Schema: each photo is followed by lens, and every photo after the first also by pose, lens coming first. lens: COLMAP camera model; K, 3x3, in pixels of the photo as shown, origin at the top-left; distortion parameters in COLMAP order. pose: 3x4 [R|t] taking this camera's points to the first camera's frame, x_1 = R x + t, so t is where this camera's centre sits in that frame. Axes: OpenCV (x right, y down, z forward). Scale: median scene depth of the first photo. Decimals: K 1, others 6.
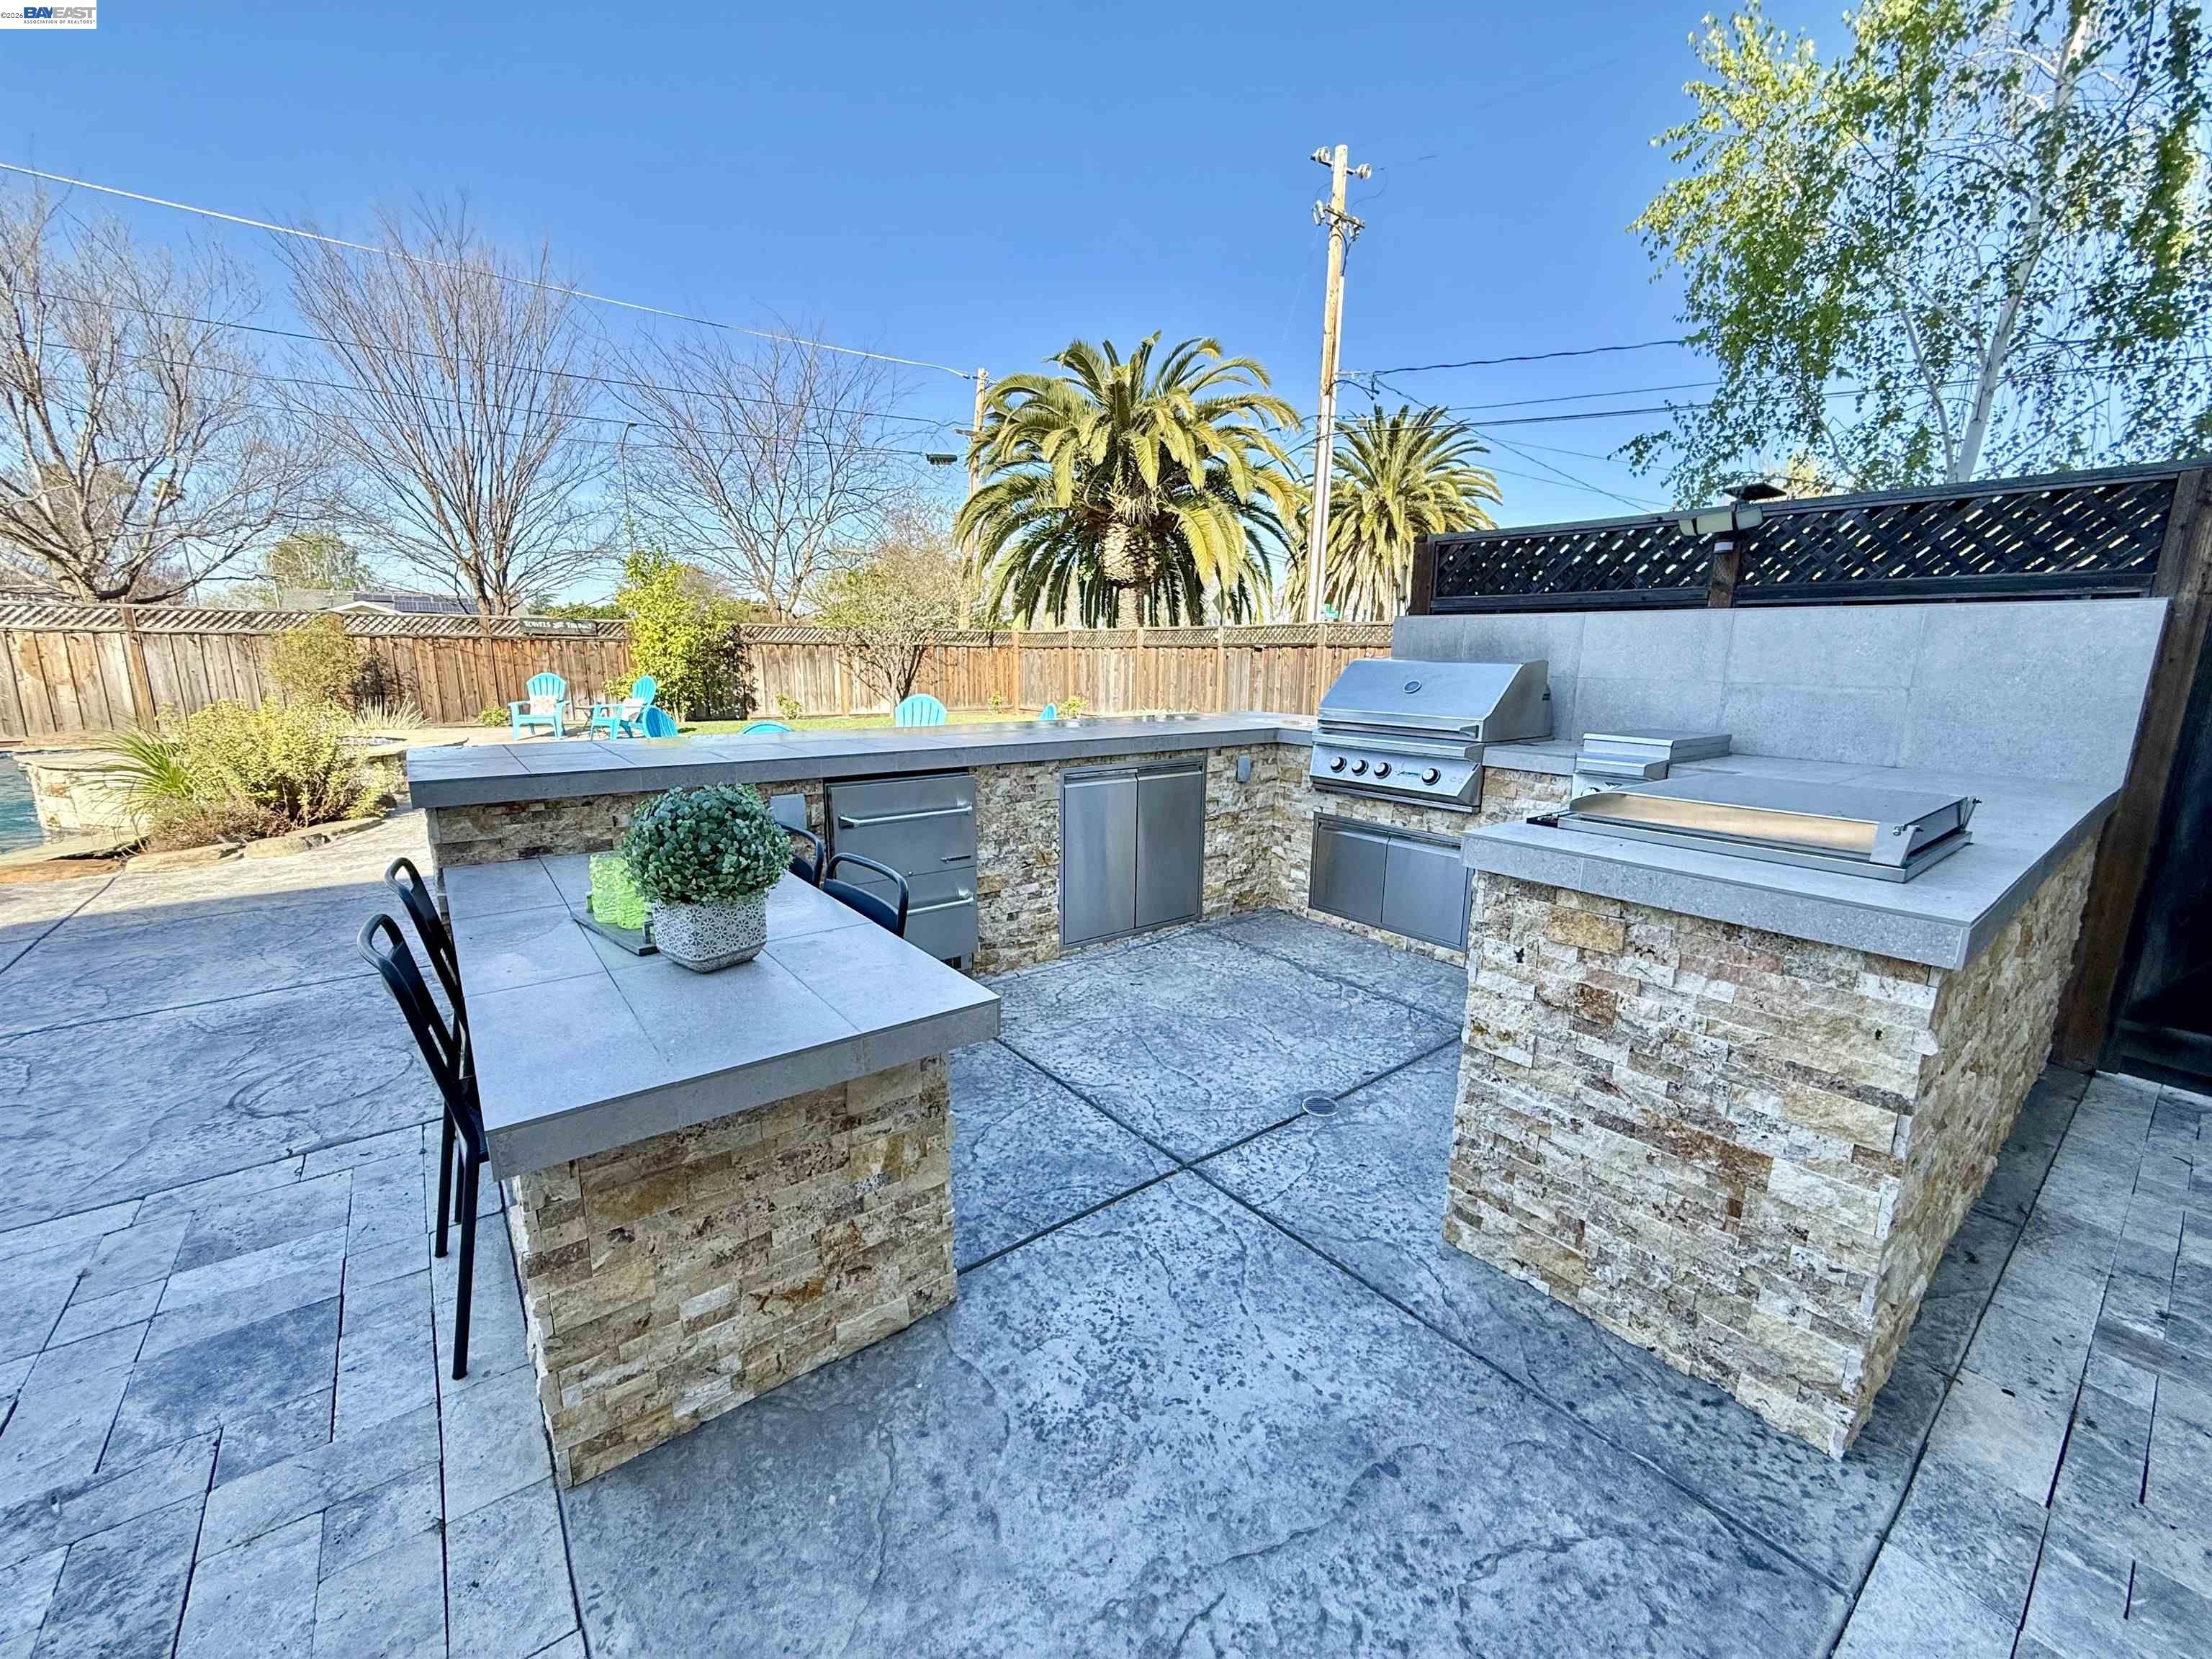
lens RADIAL K [[882.4, 0, 1102.4], [0, 882.4, 831.3], [0, 0, 1]] dist [-0.000724, -0.000085]
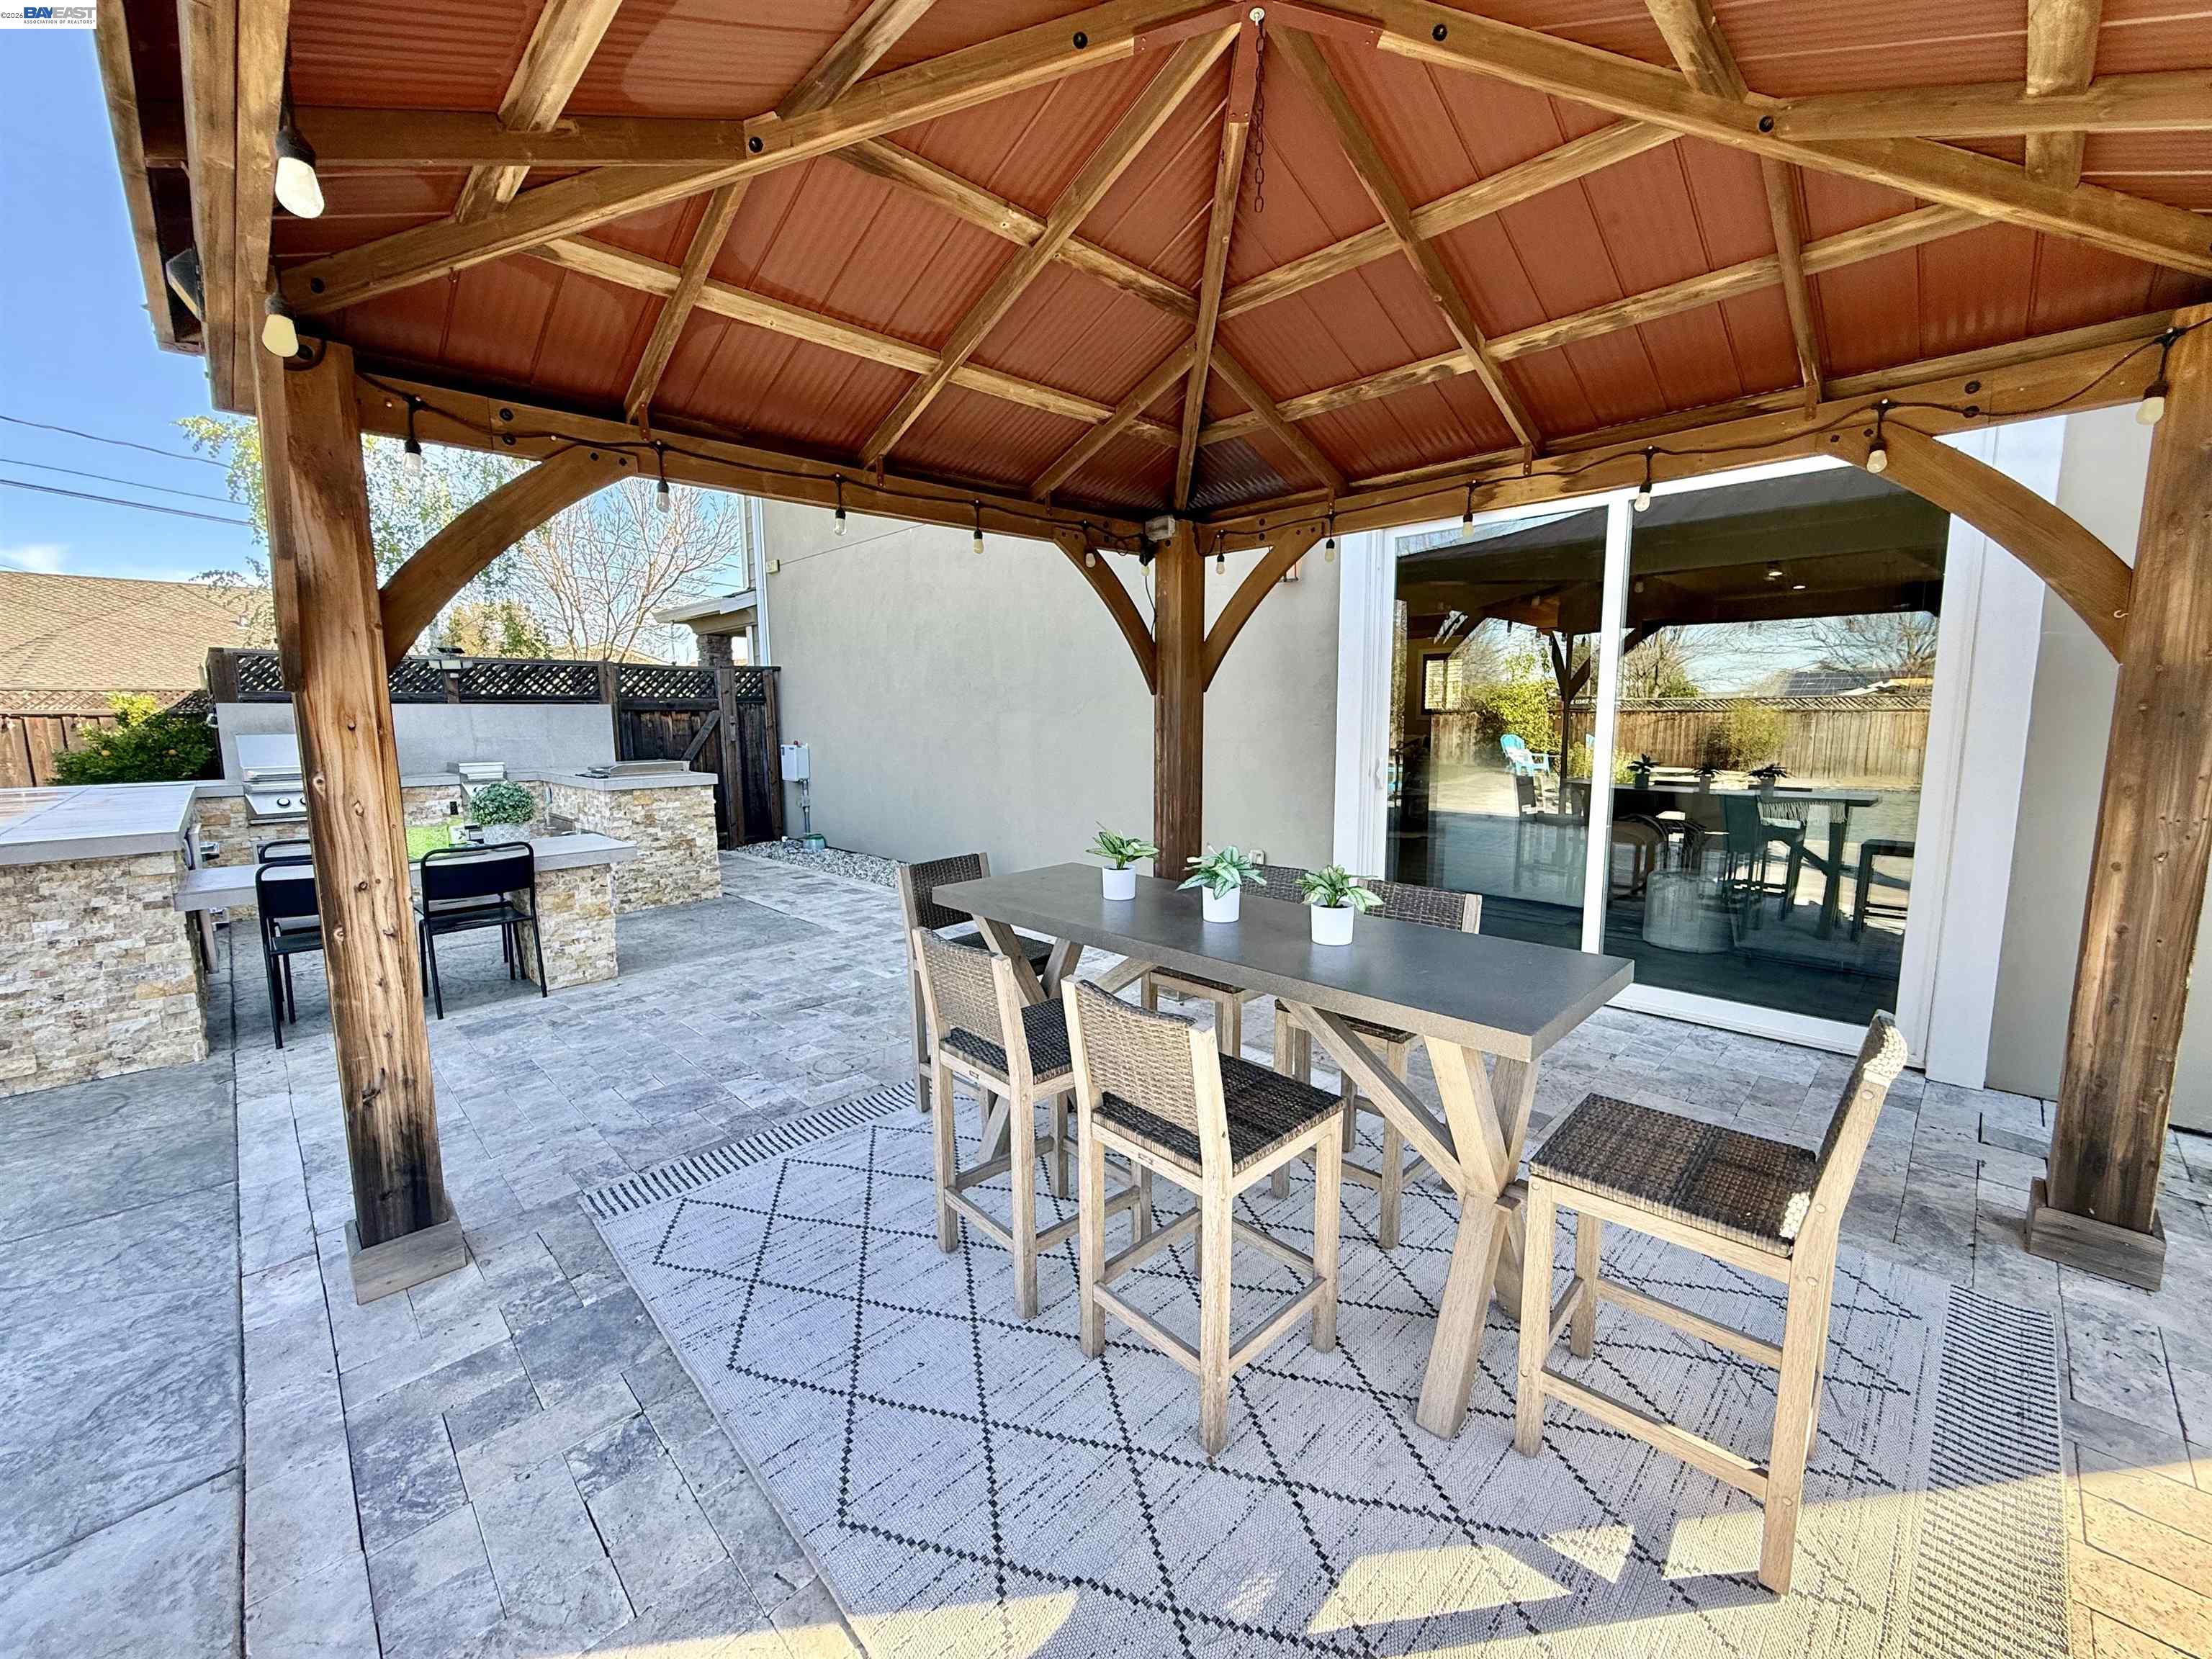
lens RADIAL K [[882.4, 0, 1102.4], [0, 882.4, 831.3], [0, 0, 1]] dist [-0.000724, -0.000085]
pose [[-0.124097, -0.137867, 0.982646, -3.295388], [0.207872, 0.964714, 0.161603, 0.044828], [-0.970252, 0.224319, -0.091060, -0.488255]]
